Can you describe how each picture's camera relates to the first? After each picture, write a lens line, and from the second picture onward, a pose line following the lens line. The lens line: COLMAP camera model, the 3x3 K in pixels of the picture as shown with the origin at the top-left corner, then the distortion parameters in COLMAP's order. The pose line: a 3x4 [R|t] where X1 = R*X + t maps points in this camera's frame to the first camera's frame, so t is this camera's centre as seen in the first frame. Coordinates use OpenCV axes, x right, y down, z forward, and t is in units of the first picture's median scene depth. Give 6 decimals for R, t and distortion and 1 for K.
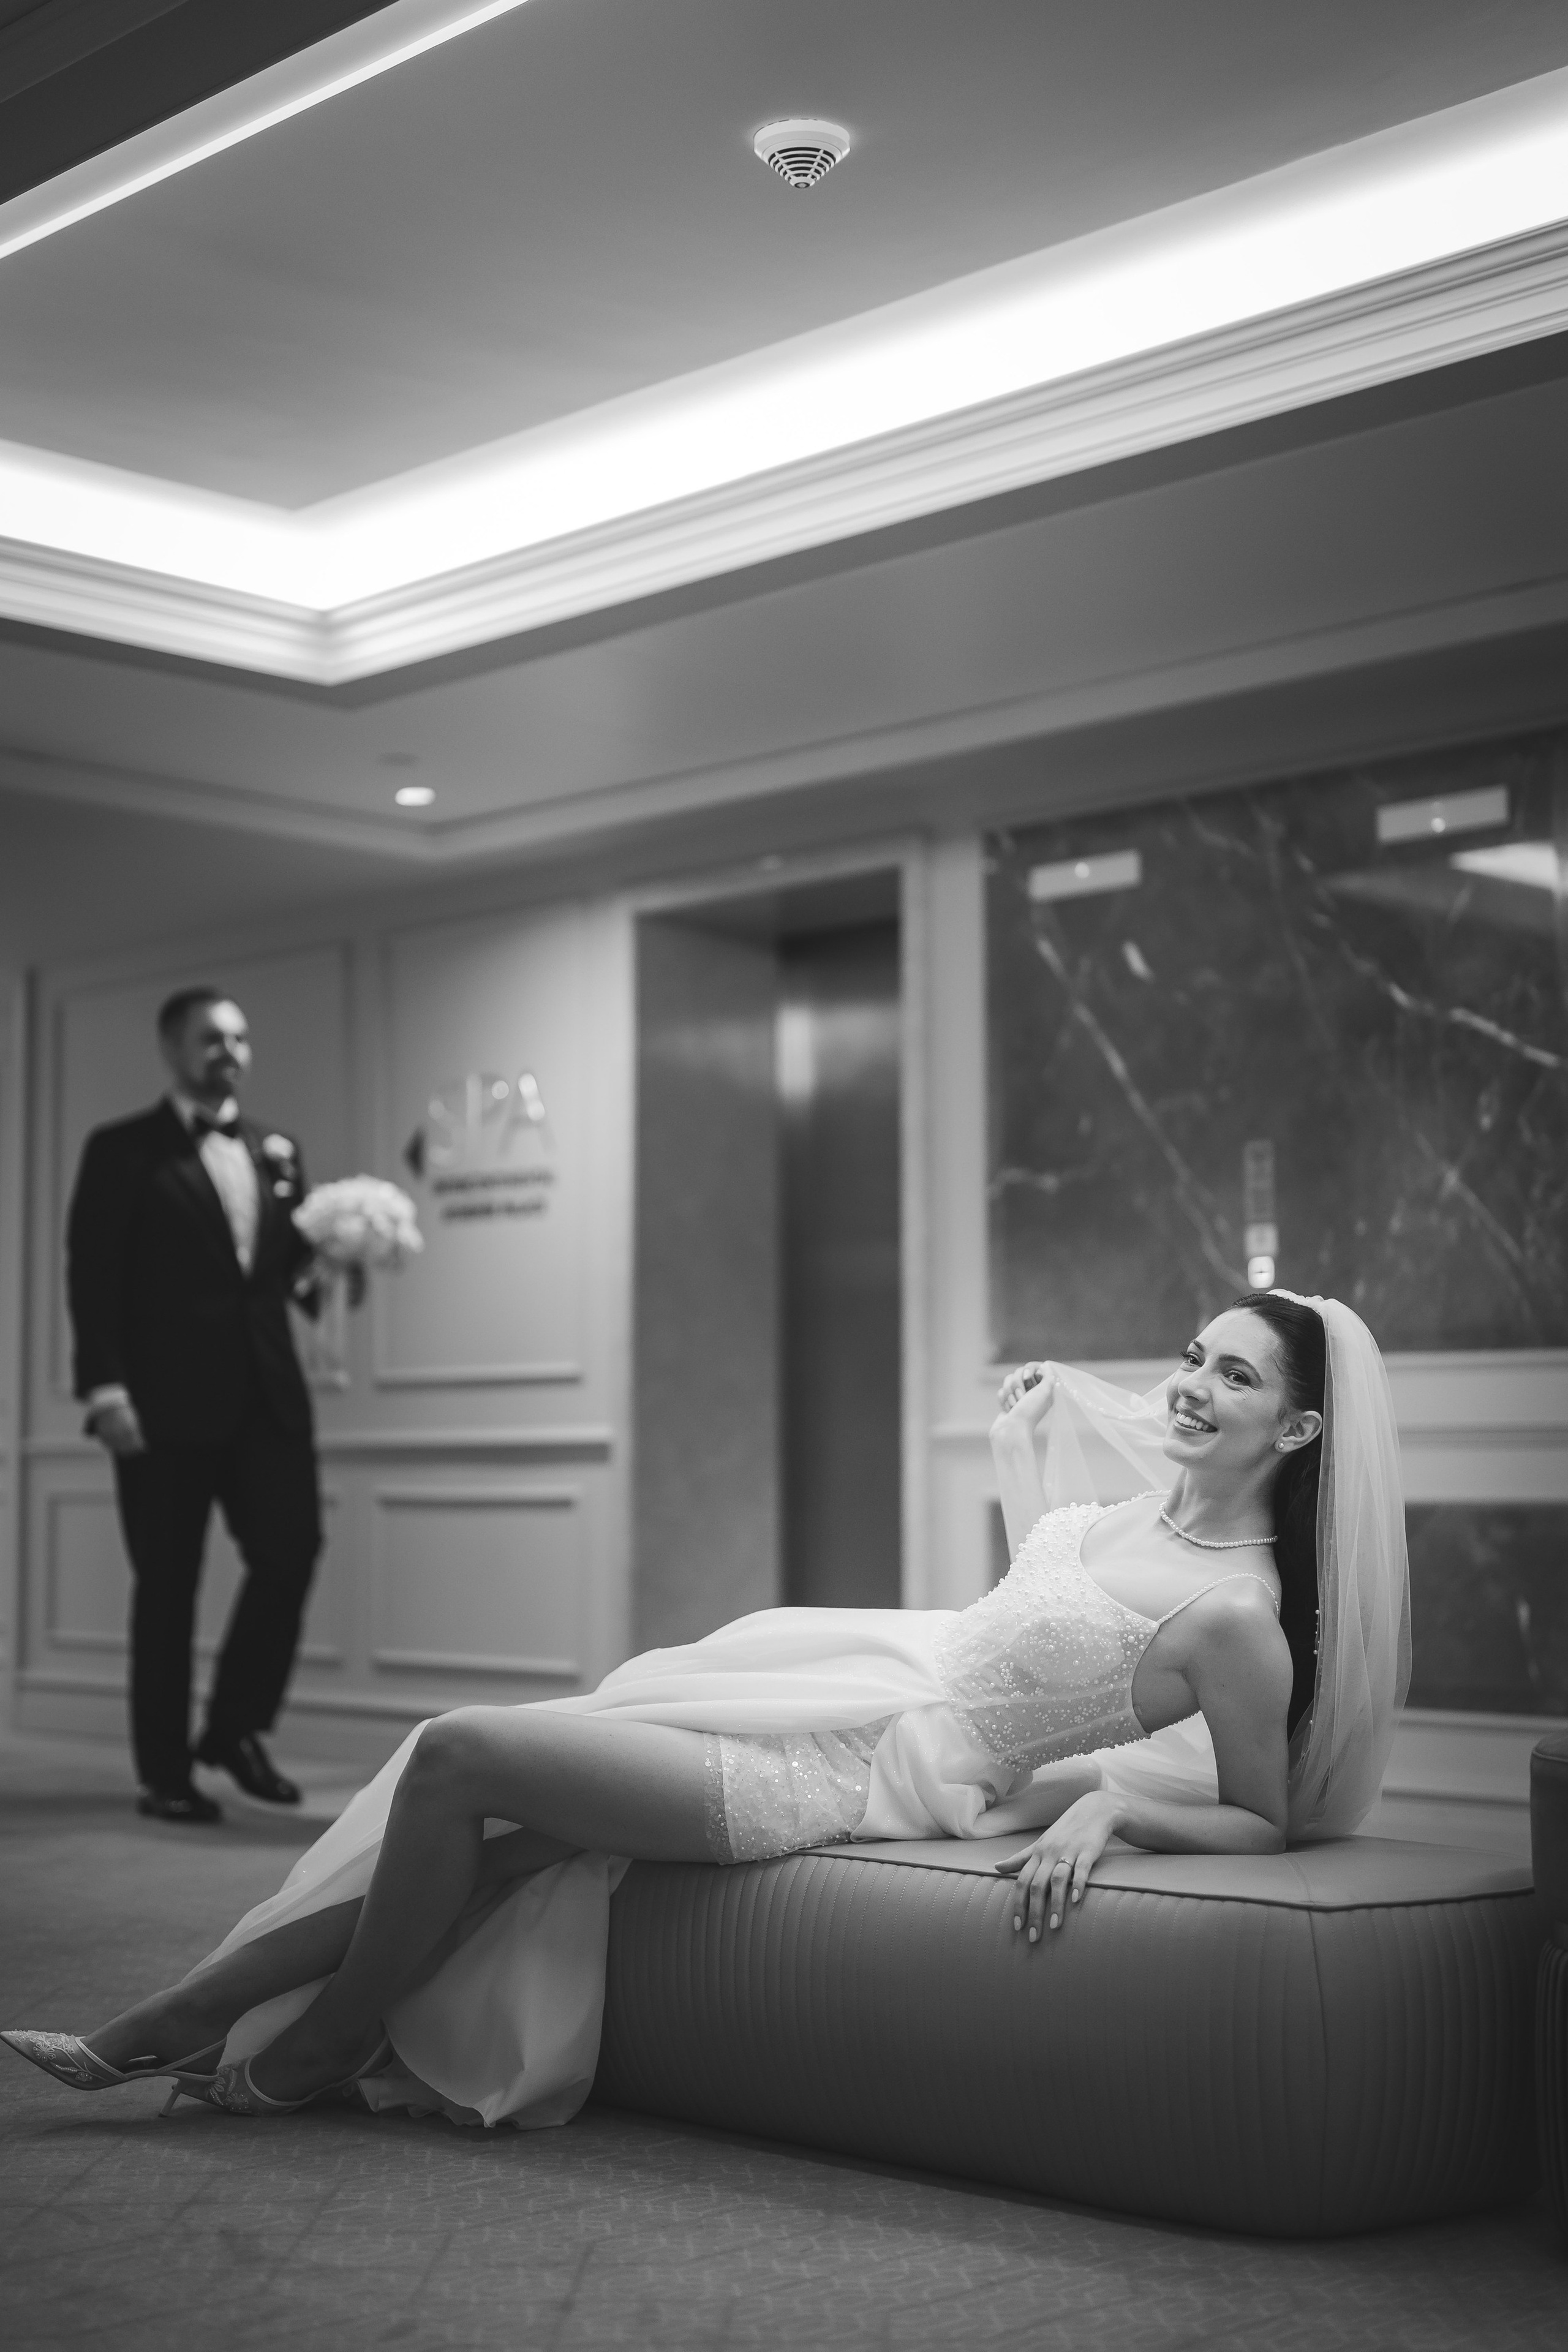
lens RADIAL K [[3546.1, 0, 784.0], [0, 3546.1, 1176.0], [0, 0, 1]] dist [0.014866, 0.027687]
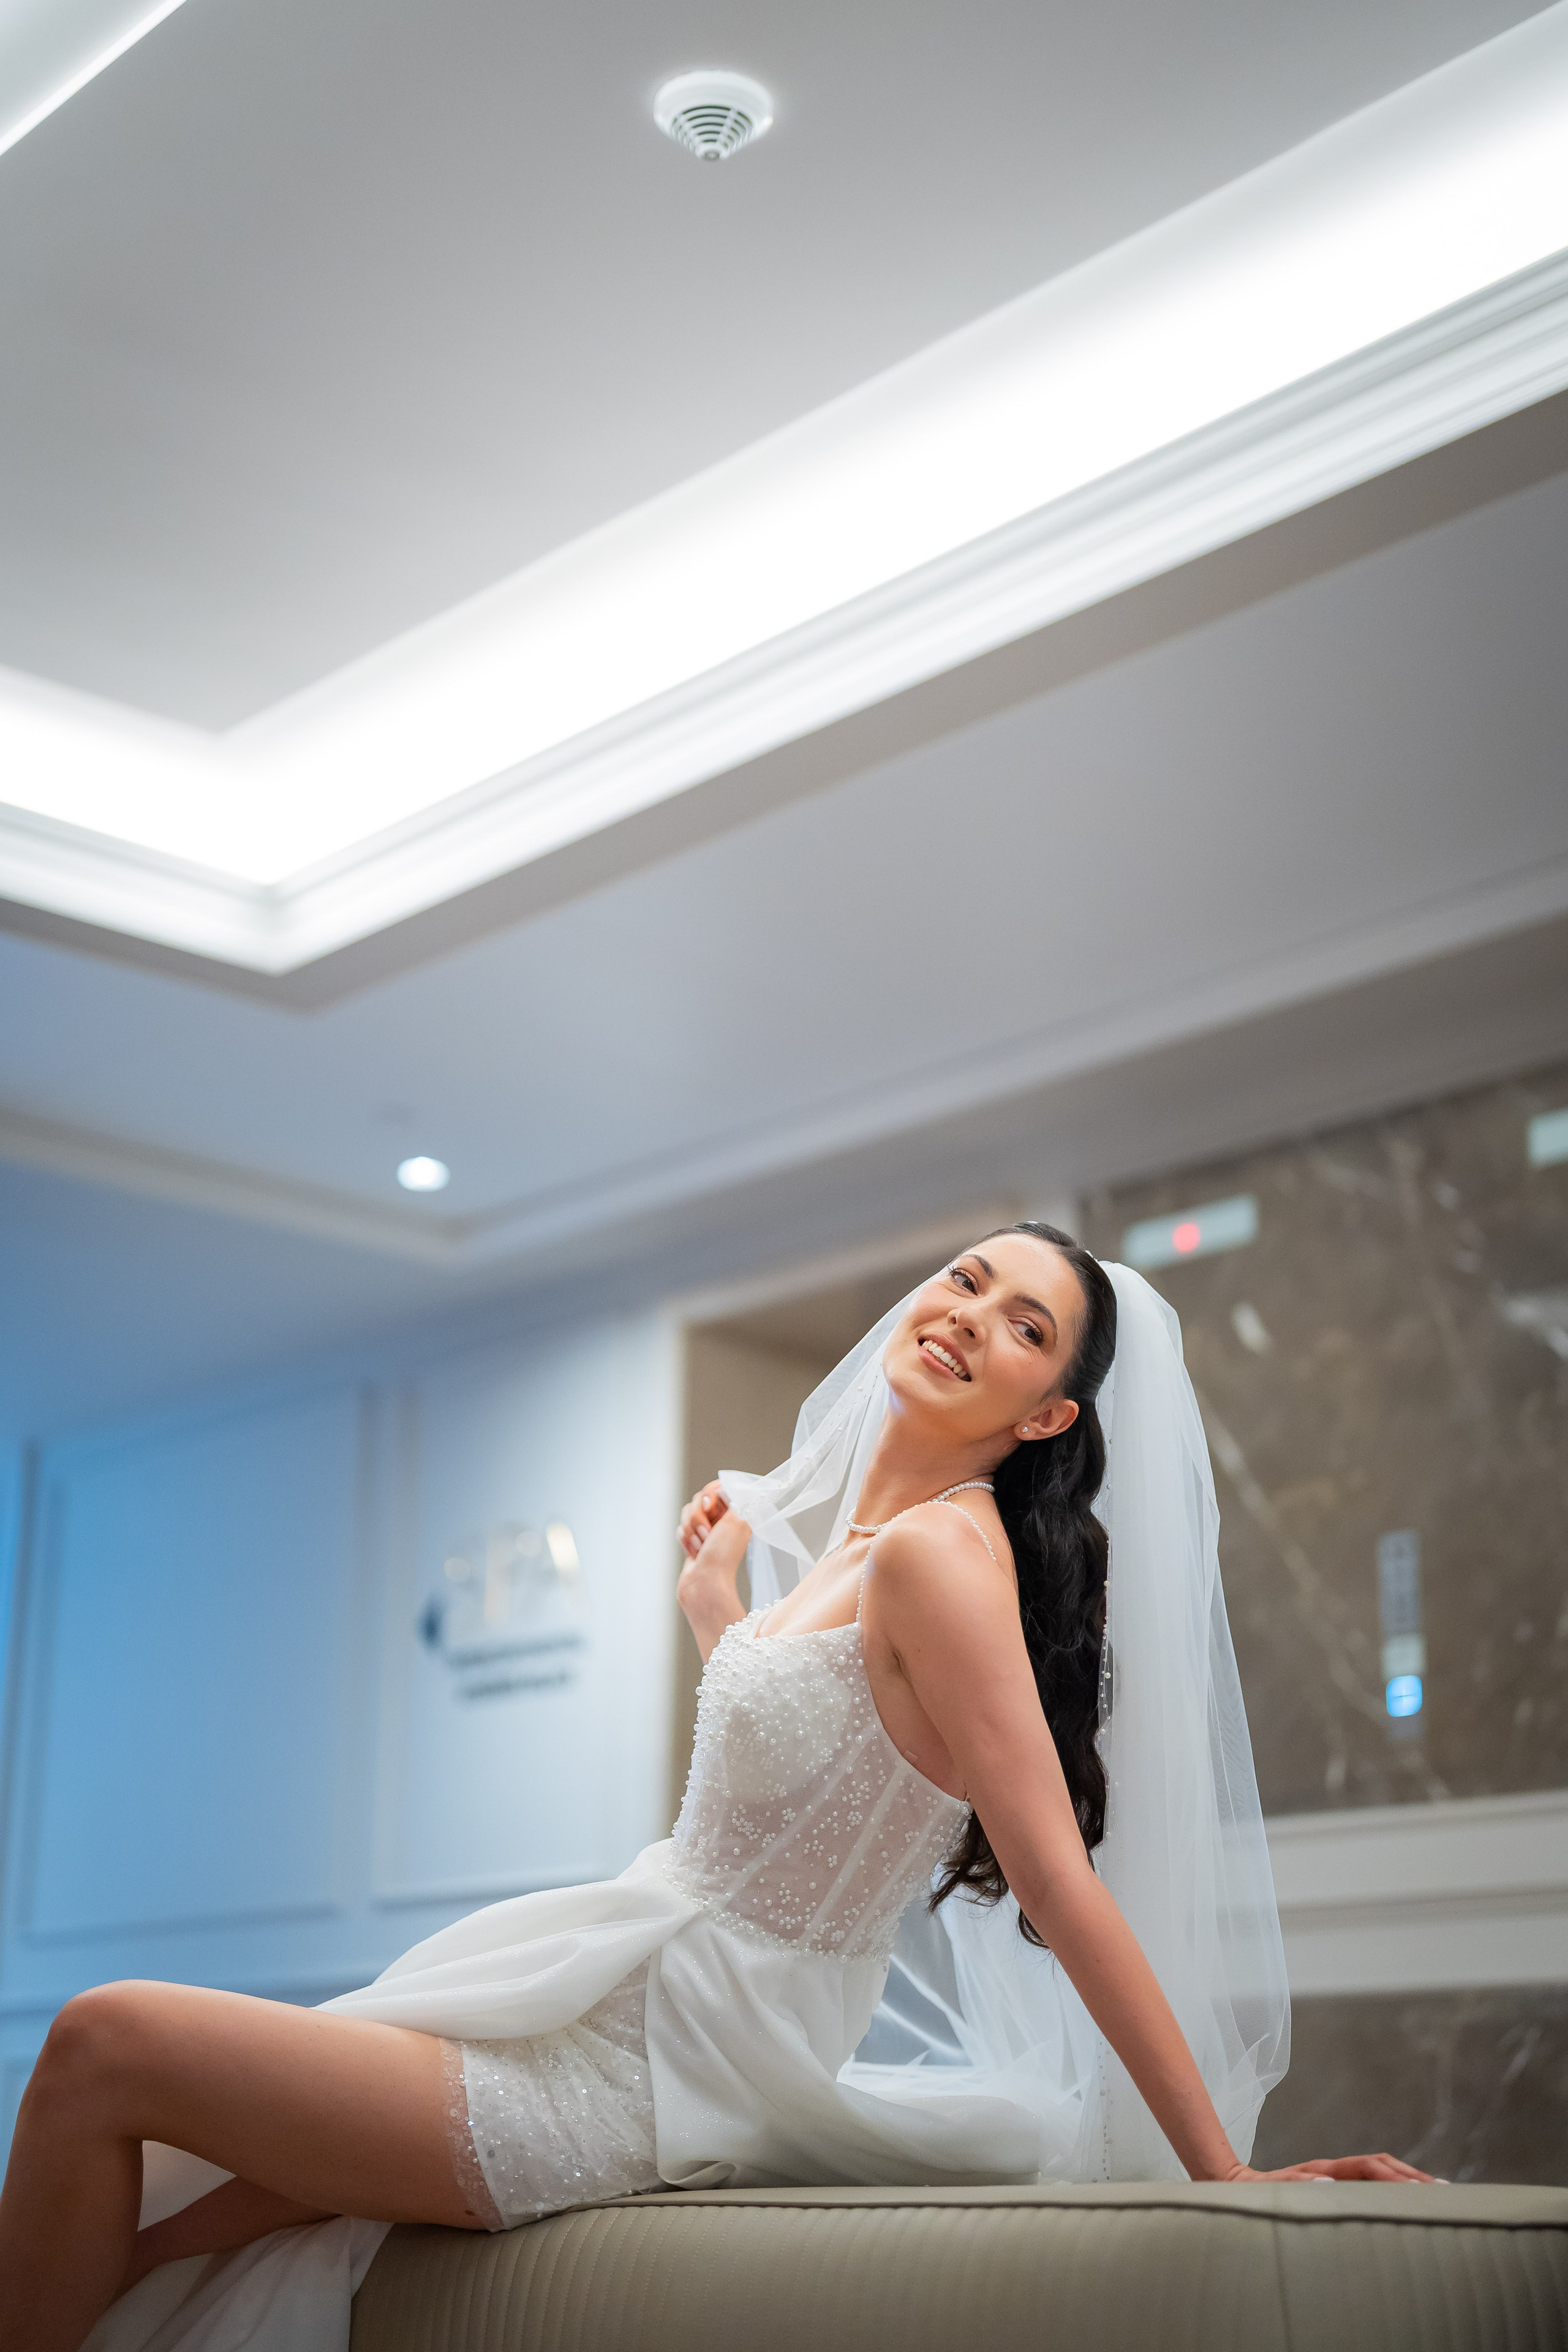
lens RADIAL K [[3546.1, 0, 784.0], [0, 3546.1, 1176.0], [0, 0, 1]] dist [0.014866, 0.027687]
pose [[0.995610, -0.002701, -0.093555, 0.098181], [-0.019419, 0.971869, -0.234720, 0.143470], [0.091558, 0.235506, 0.967551, 0.262817]]
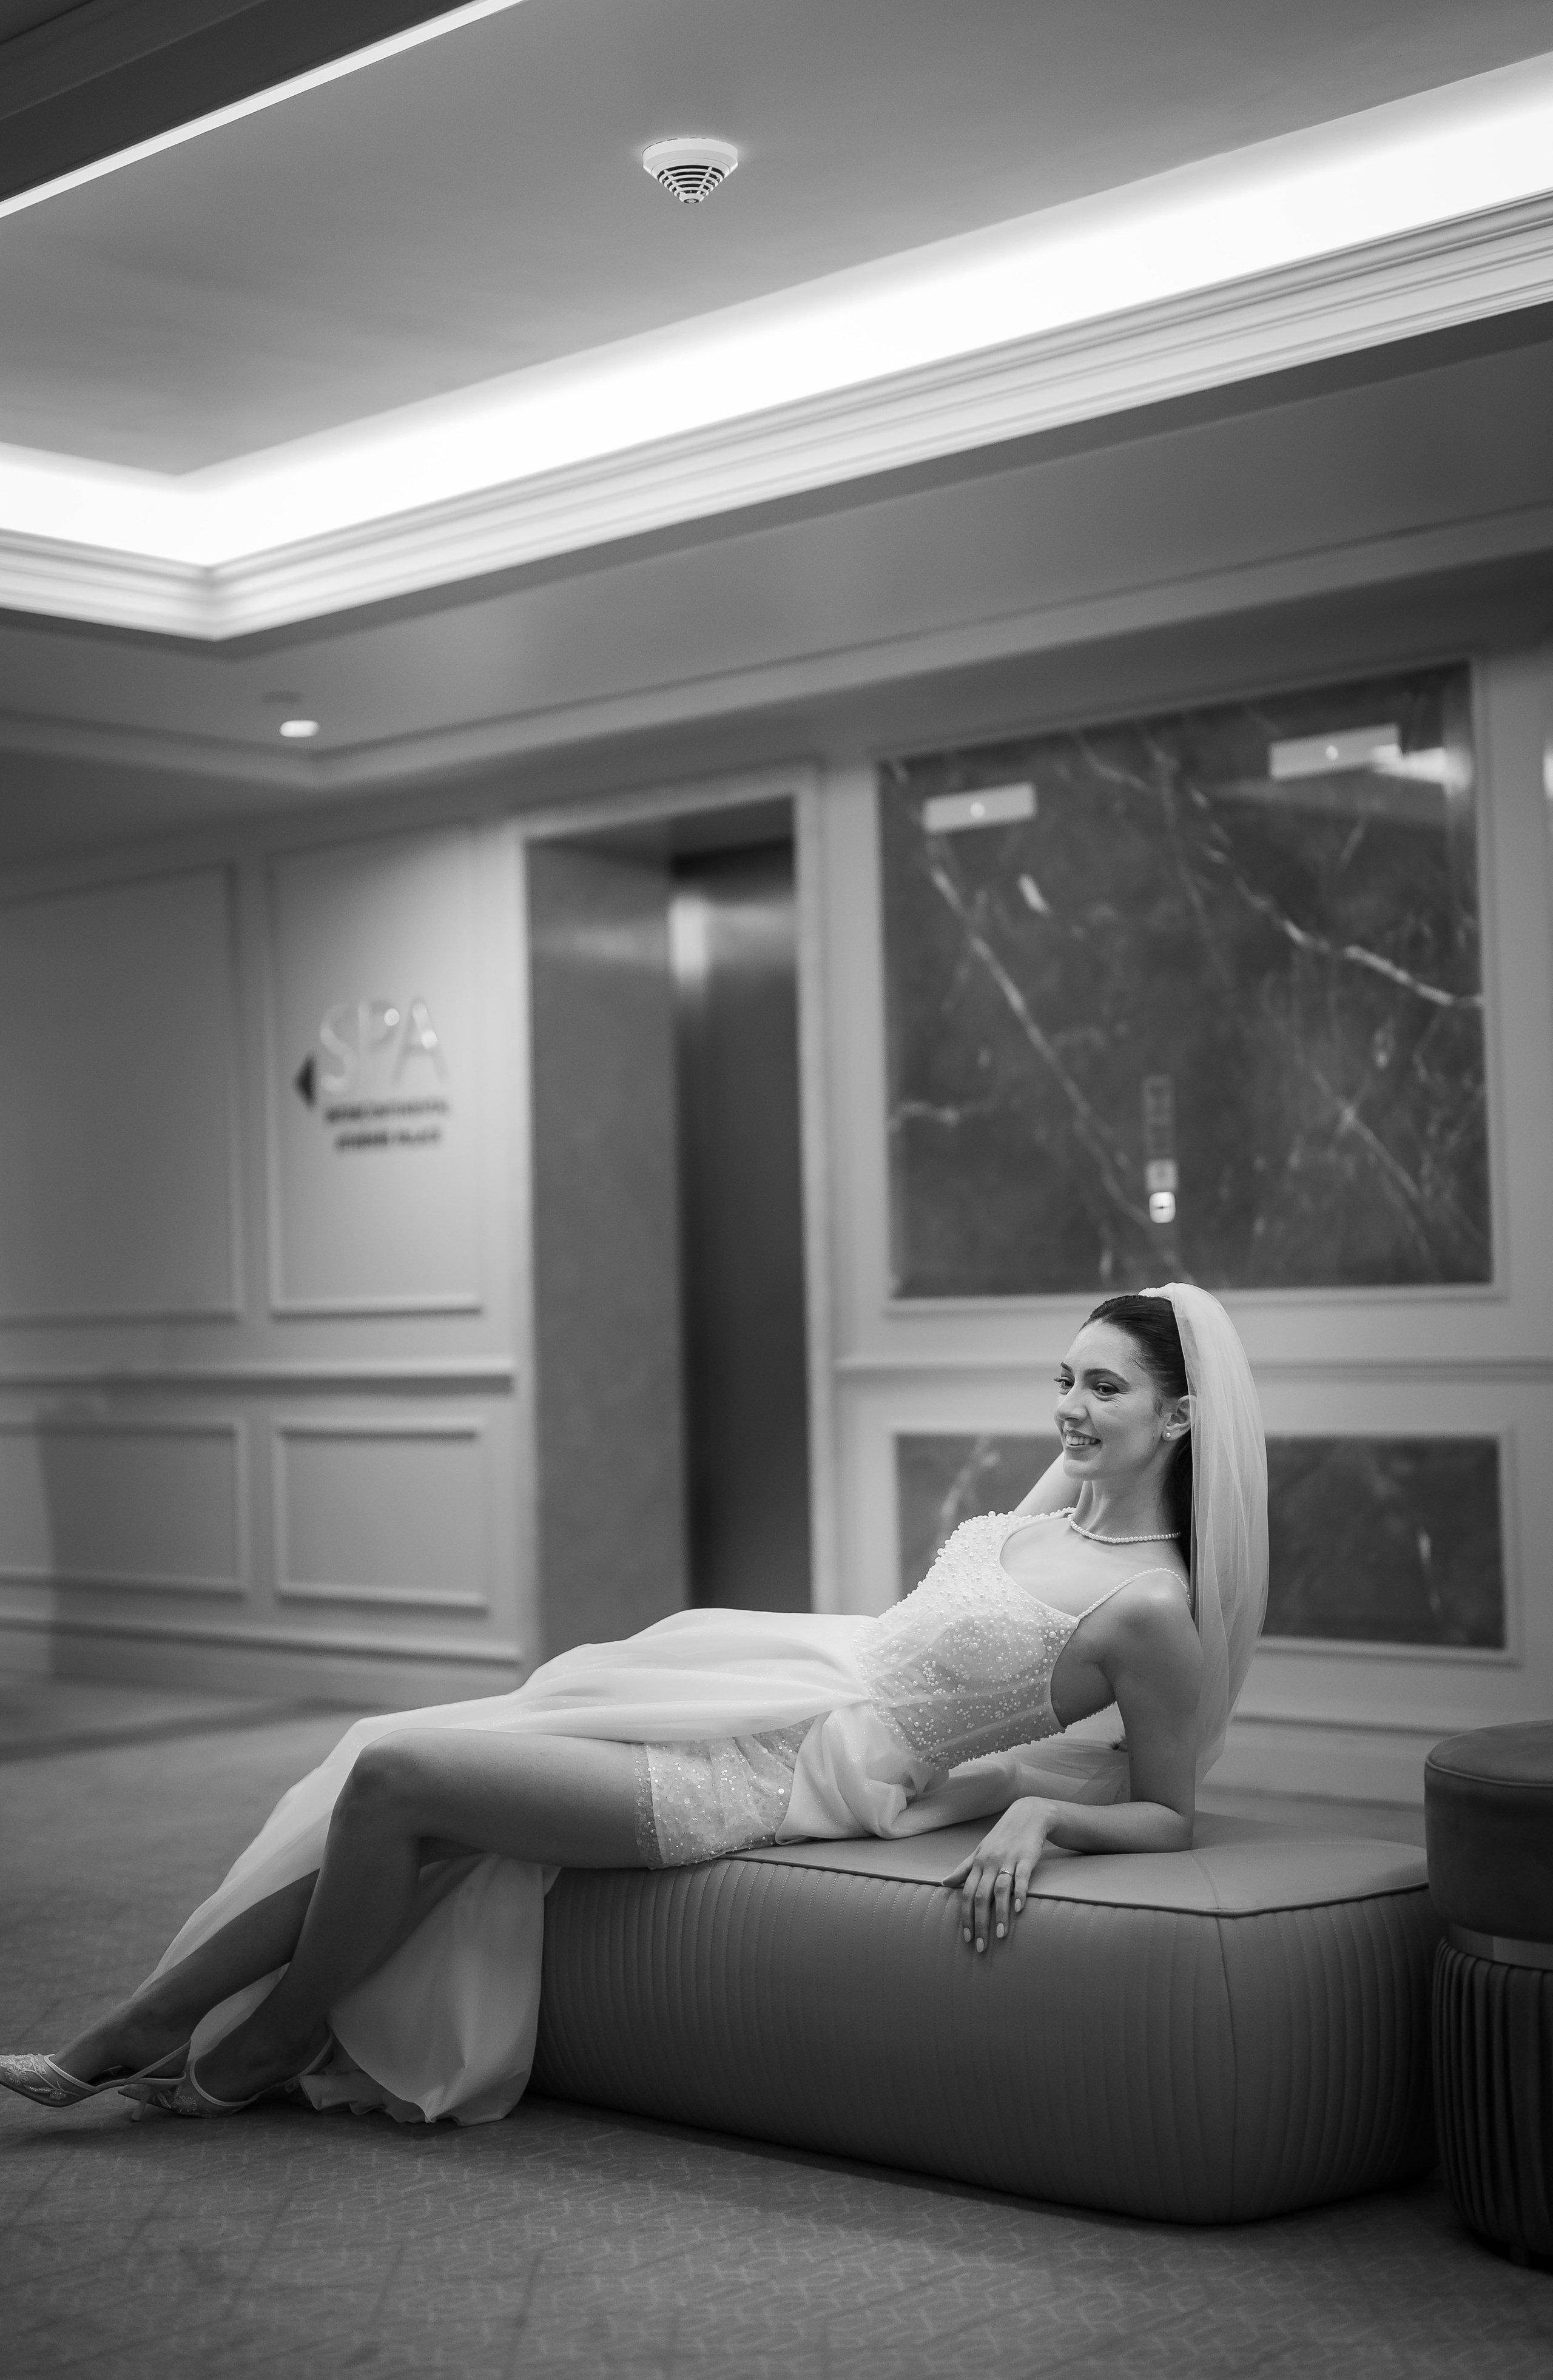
lens RADIAL K [[3742.2, 0, 793.6], [0, 3742.2, 1114.9], [0, 0, 1]] dist [0.025537, 0.002575]
pose [[0.999145, -0.021610, 0.035254, -0.009064], [0.020033, 0.998809, 0.044491, -0.066886], [-0.036173, -0.043747, 0.998388, -0.074647]]
